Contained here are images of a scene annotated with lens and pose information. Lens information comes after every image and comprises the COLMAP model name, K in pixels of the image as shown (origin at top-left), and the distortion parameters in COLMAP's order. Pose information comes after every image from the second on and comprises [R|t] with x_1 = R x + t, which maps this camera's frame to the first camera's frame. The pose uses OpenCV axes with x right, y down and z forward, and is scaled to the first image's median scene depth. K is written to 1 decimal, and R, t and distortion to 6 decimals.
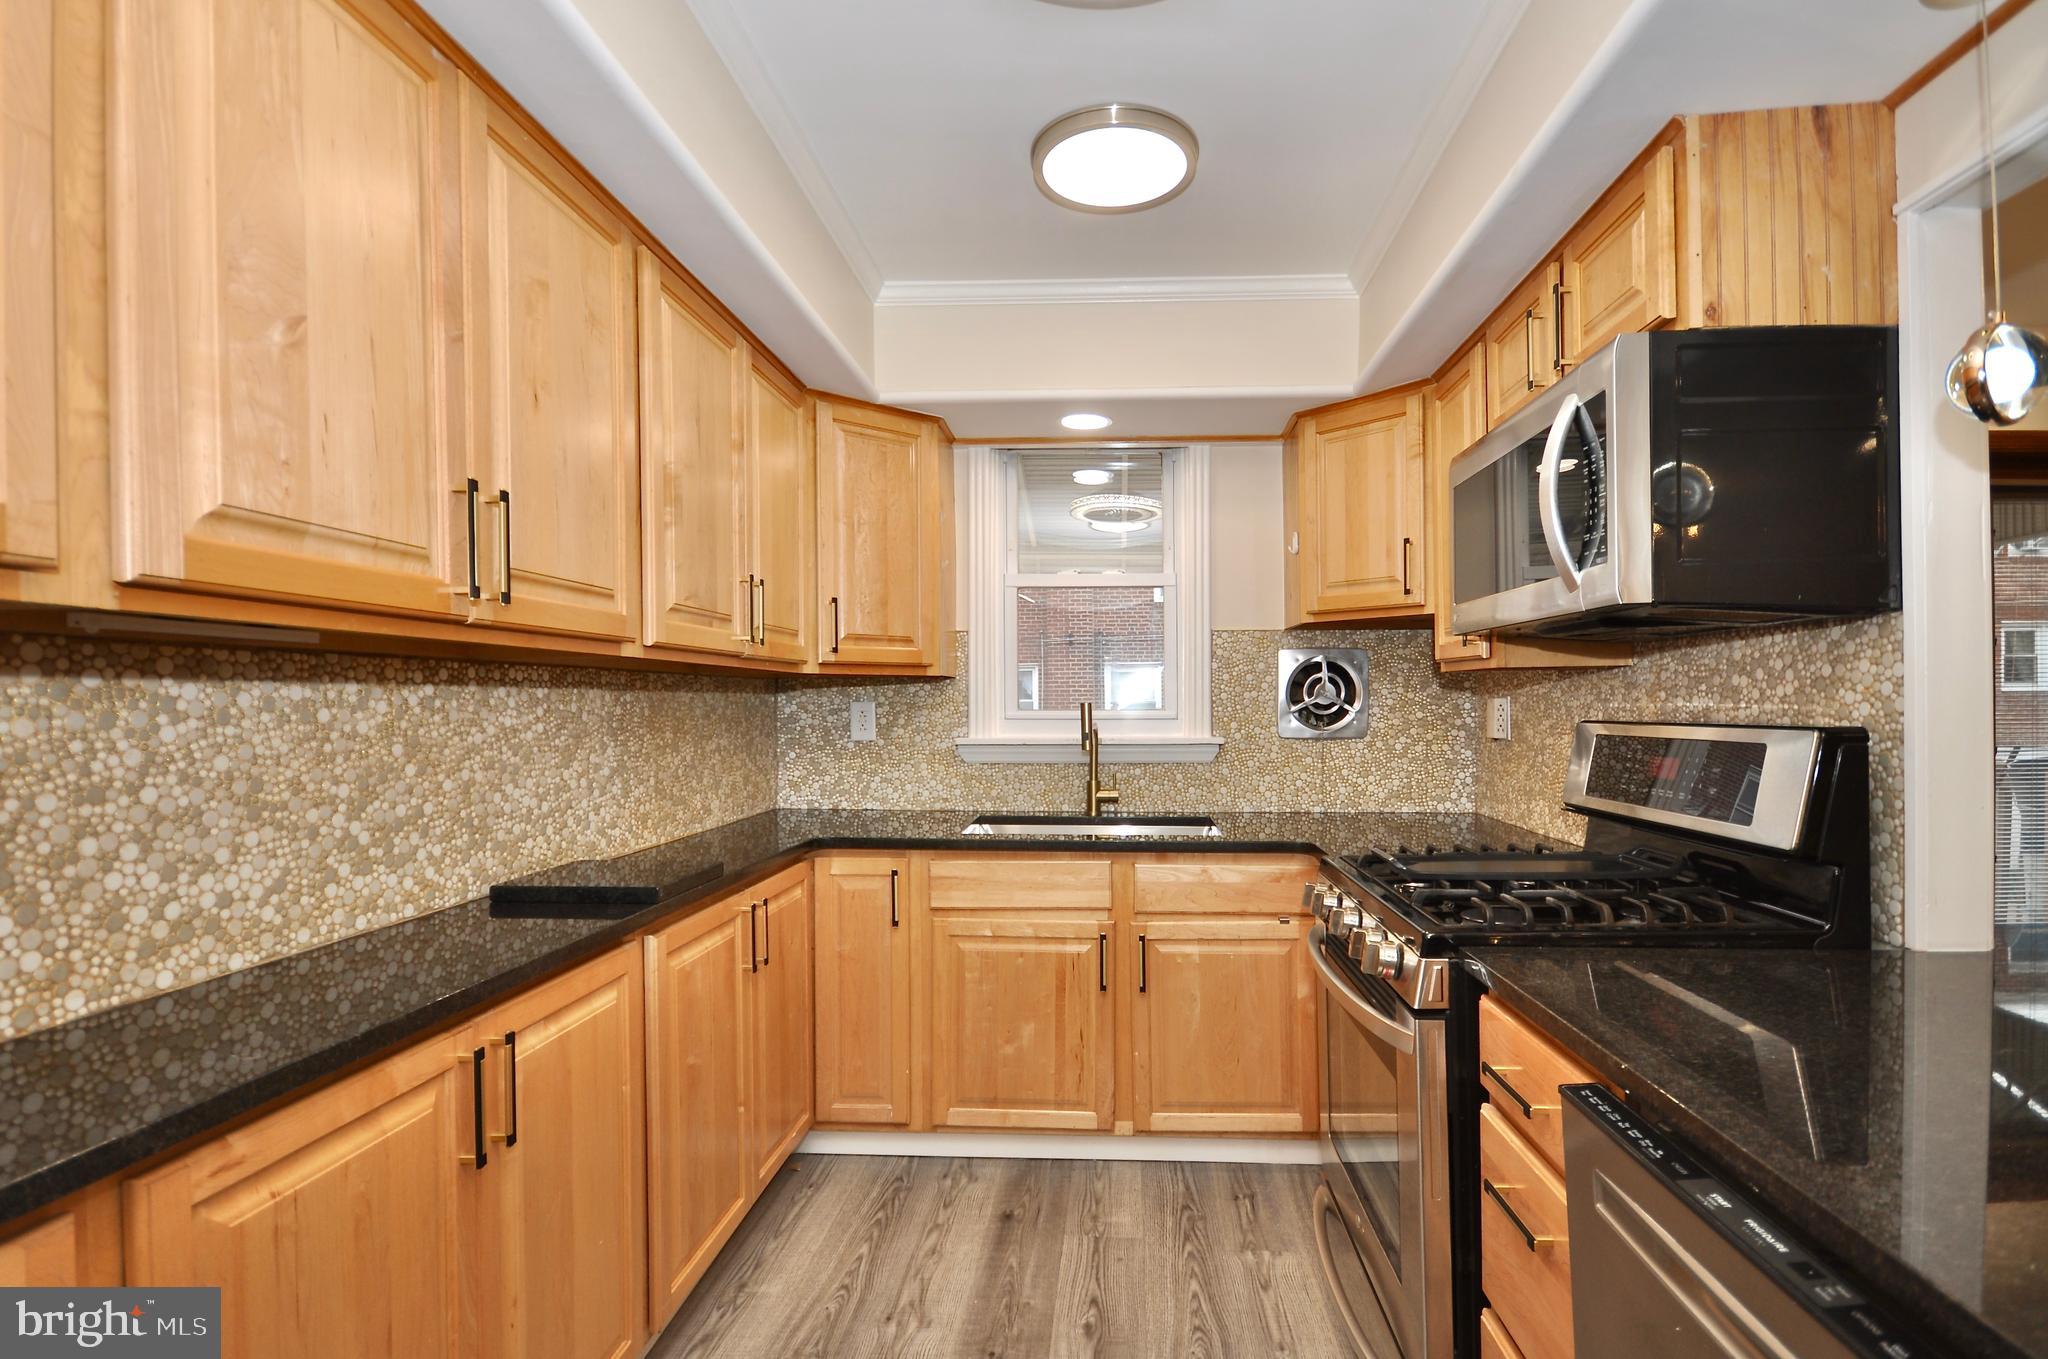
lens RADIAL K [[933.8, 0, 1023.2], [0, 933.8, 693.2], [0, 0, 1]] dist [-0.005928, -0.002102]
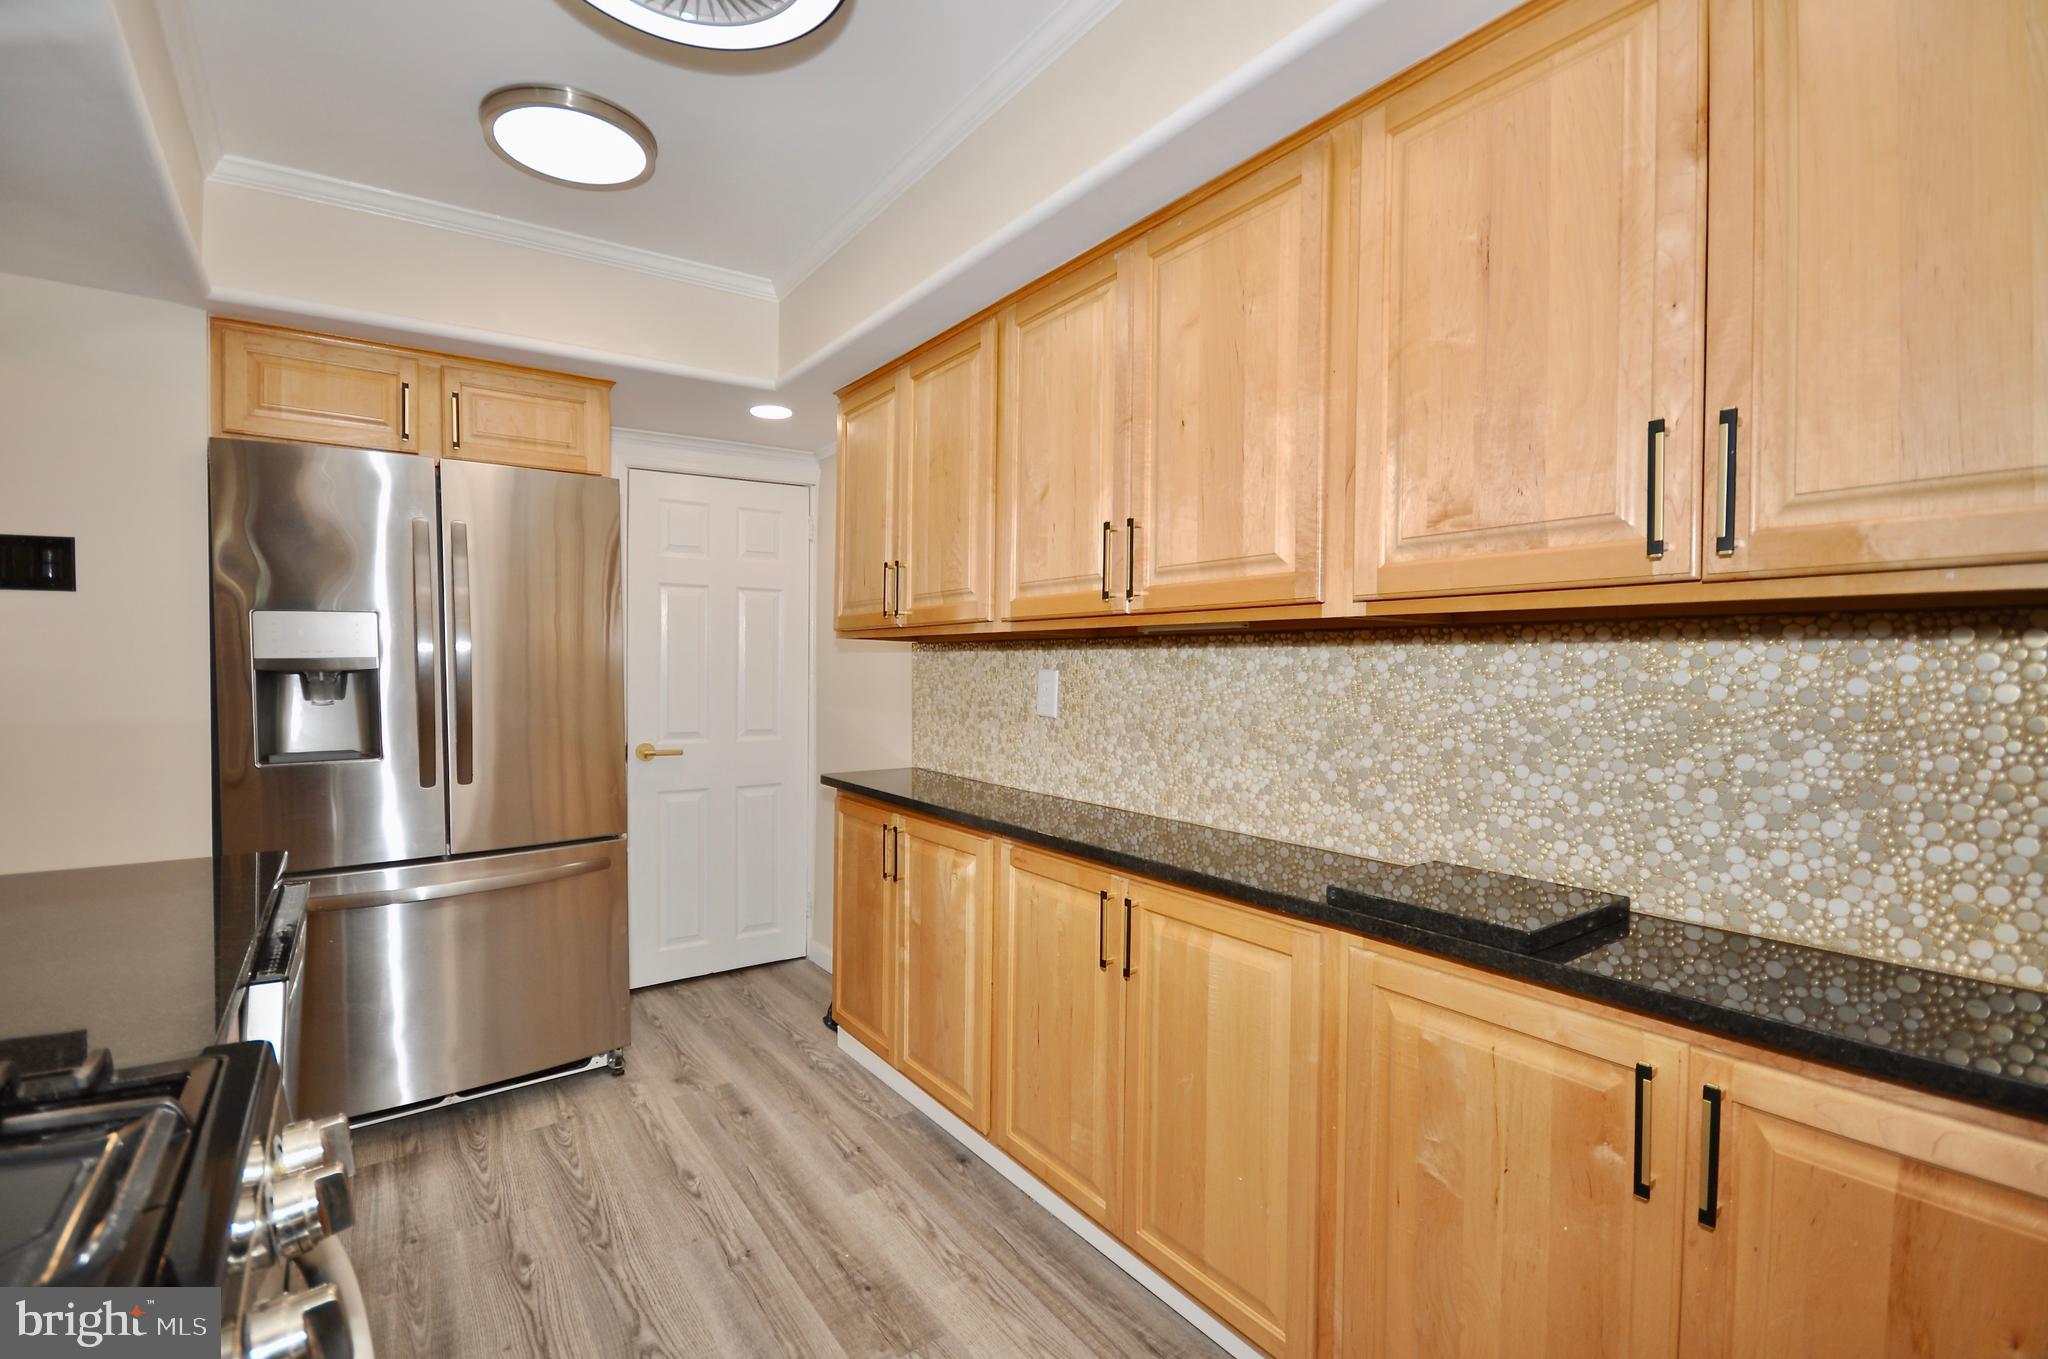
lens RADIAL K [[933.8, 0, 1023.2], [0, 933.8, 684.9], [0, 0, 1]] dist [-0.005928, -0.002102]
pose [[-0.744607, 0.016832, -0.667291, 0.431302], [0.005393, 0.999801, 0.019202, 0.006344], [0.667482, 0.010699, -0.744549, 1.623887]]
